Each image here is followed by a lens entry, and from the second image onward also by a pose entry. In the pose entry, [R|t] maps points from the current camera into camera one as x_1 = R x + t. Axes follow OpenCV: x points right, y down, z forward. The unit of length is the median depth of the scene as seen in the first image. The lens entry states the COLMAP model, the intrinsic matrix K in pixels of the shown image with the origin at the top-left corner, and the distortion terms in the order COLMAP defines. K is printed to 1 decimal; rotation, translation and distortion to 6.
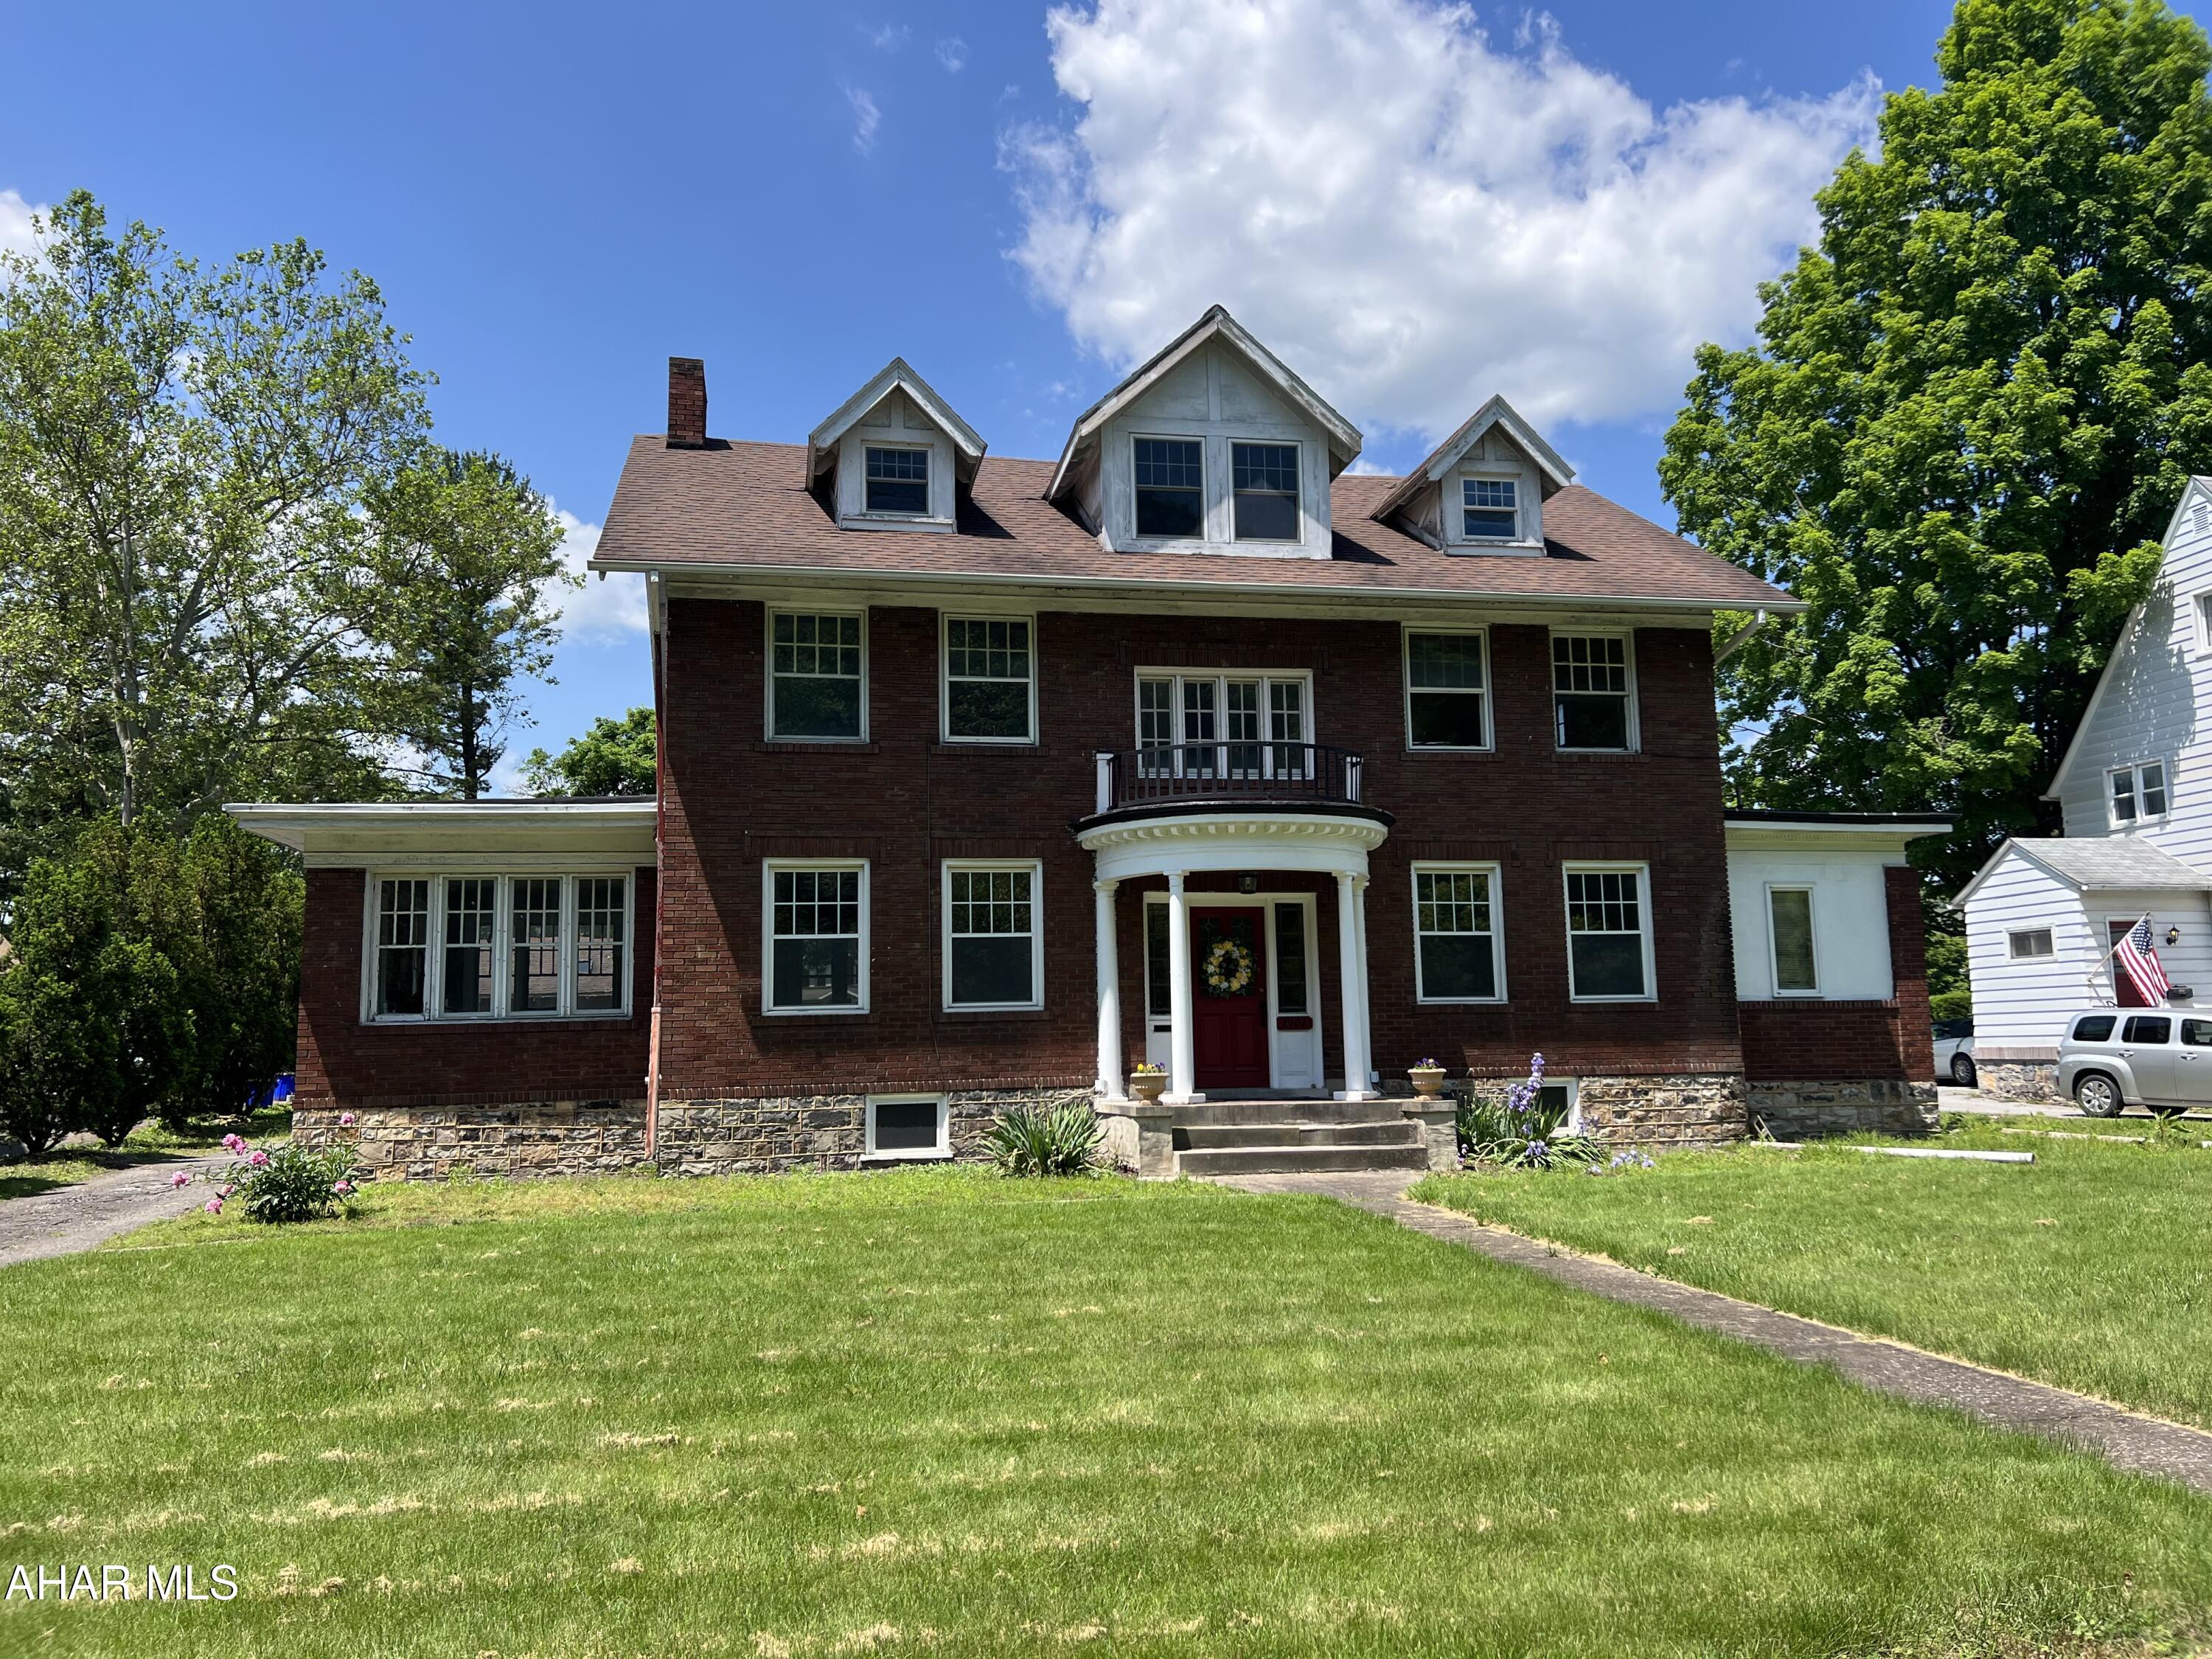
lens RADIAL K [[1681.0, 0, 1111.2], [0, 1681.0, 822.9], [0, 0, 1]] dist [0.049370, -0.042163]
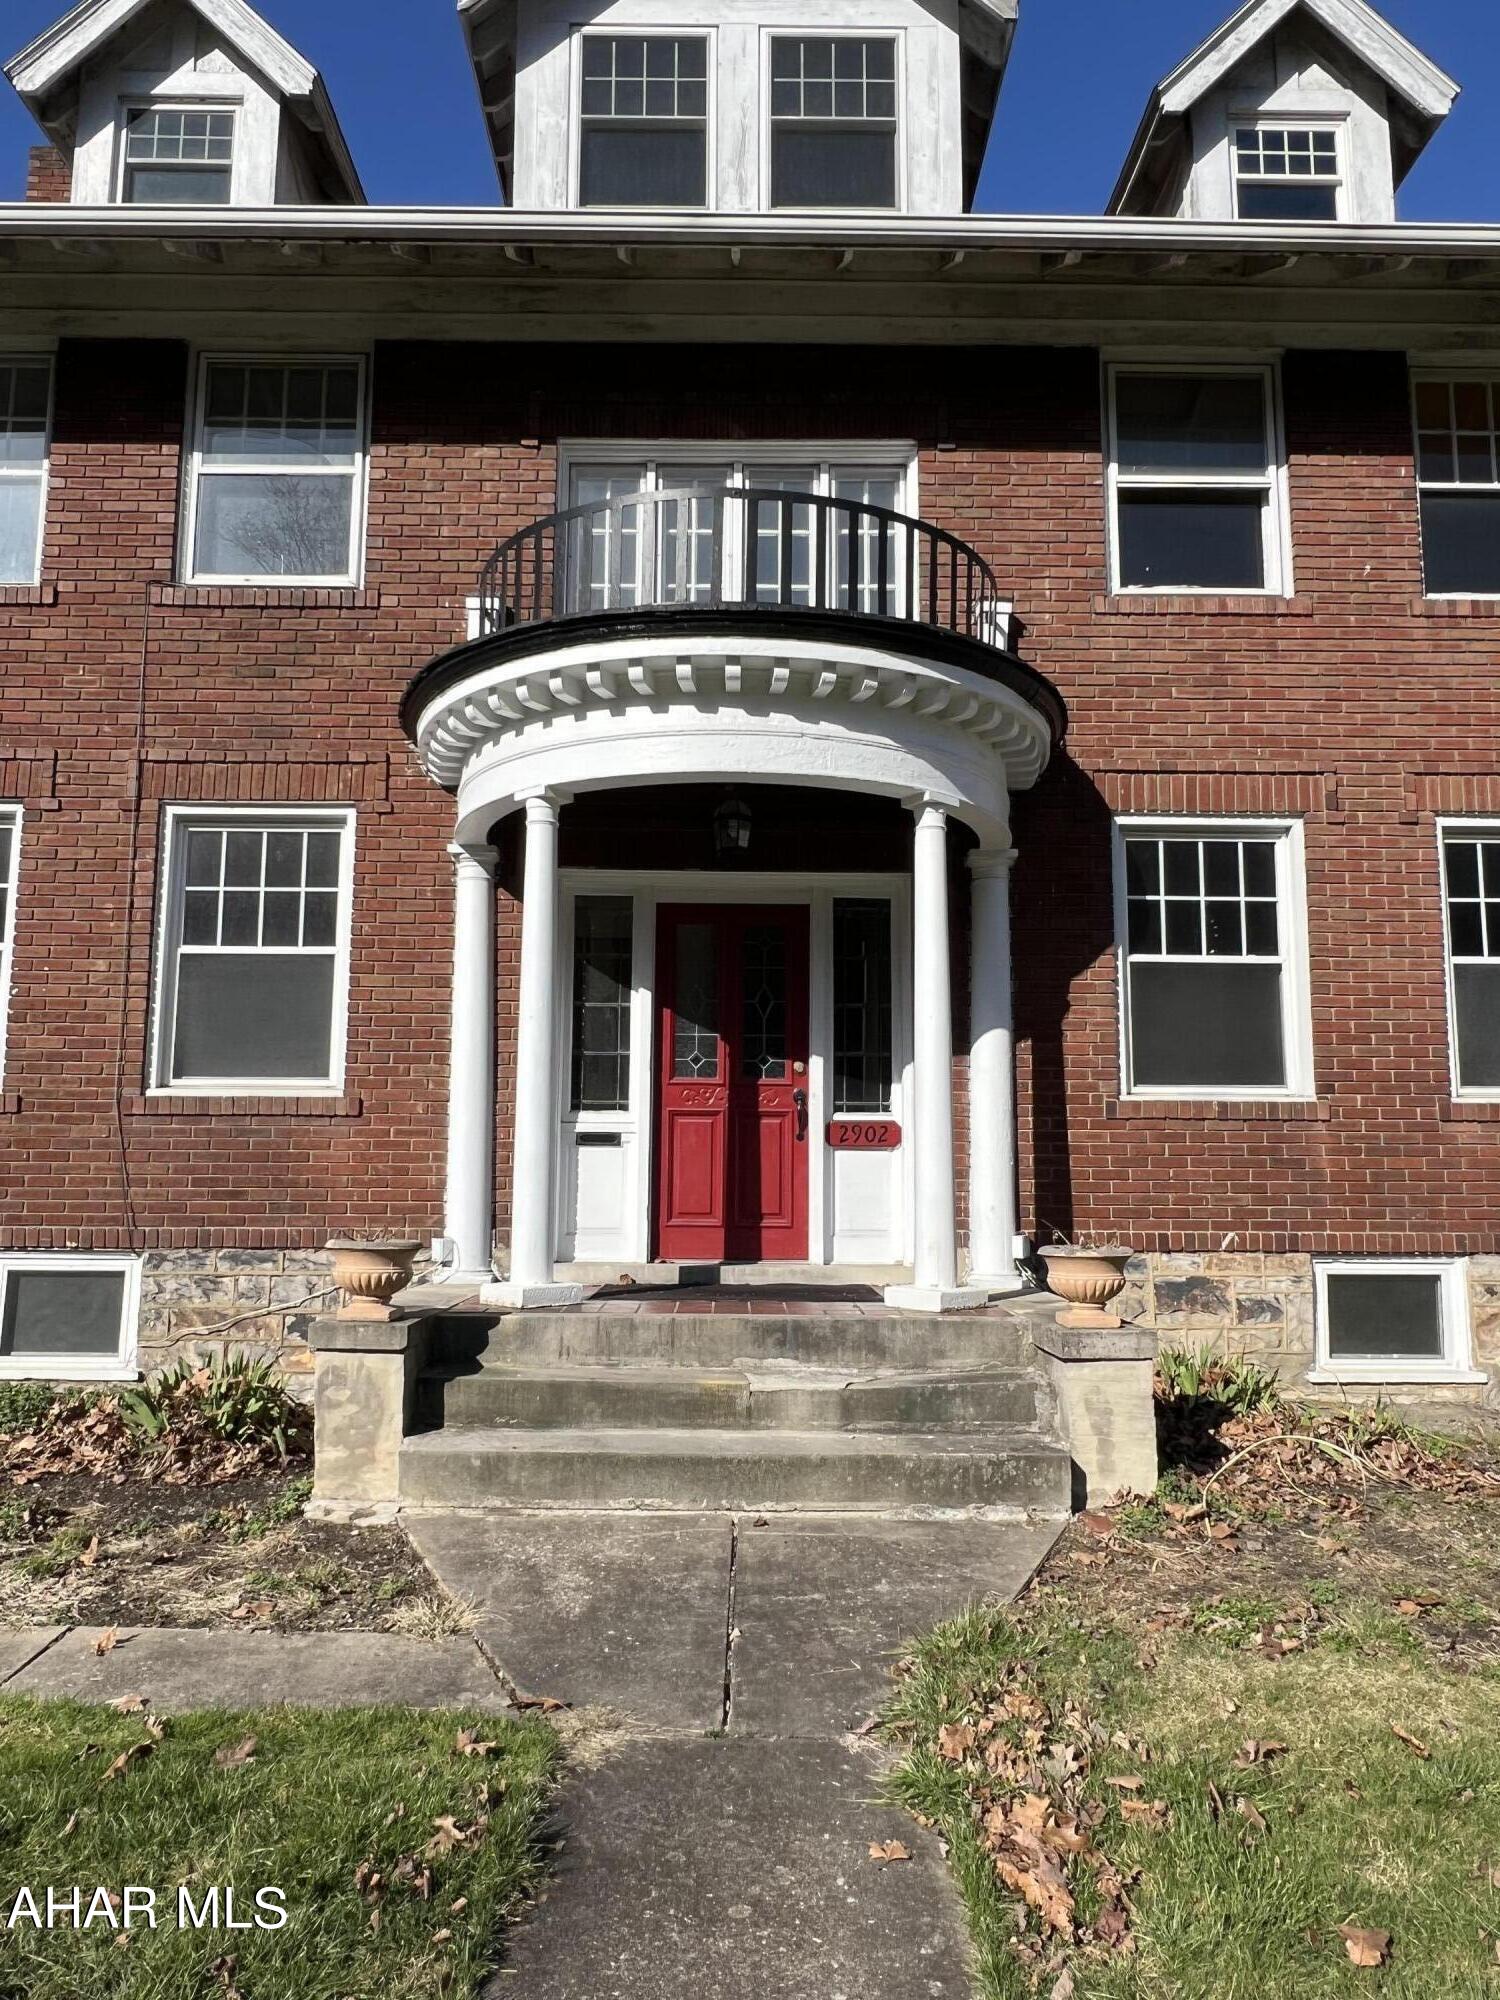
lens RADIAL K [[1350.6, 0, 761.9], [0, 1350.6, 997.3], [0, 0, 1]] dist [-0.011014, -0.000858]
pose [[0.983147, 0.003708, -0.182778, 0.149422], [-0.001501, 0.999924, 0.012212, 0.072418], [0.182809, -0.011731, 0.983078, 0.588252]]
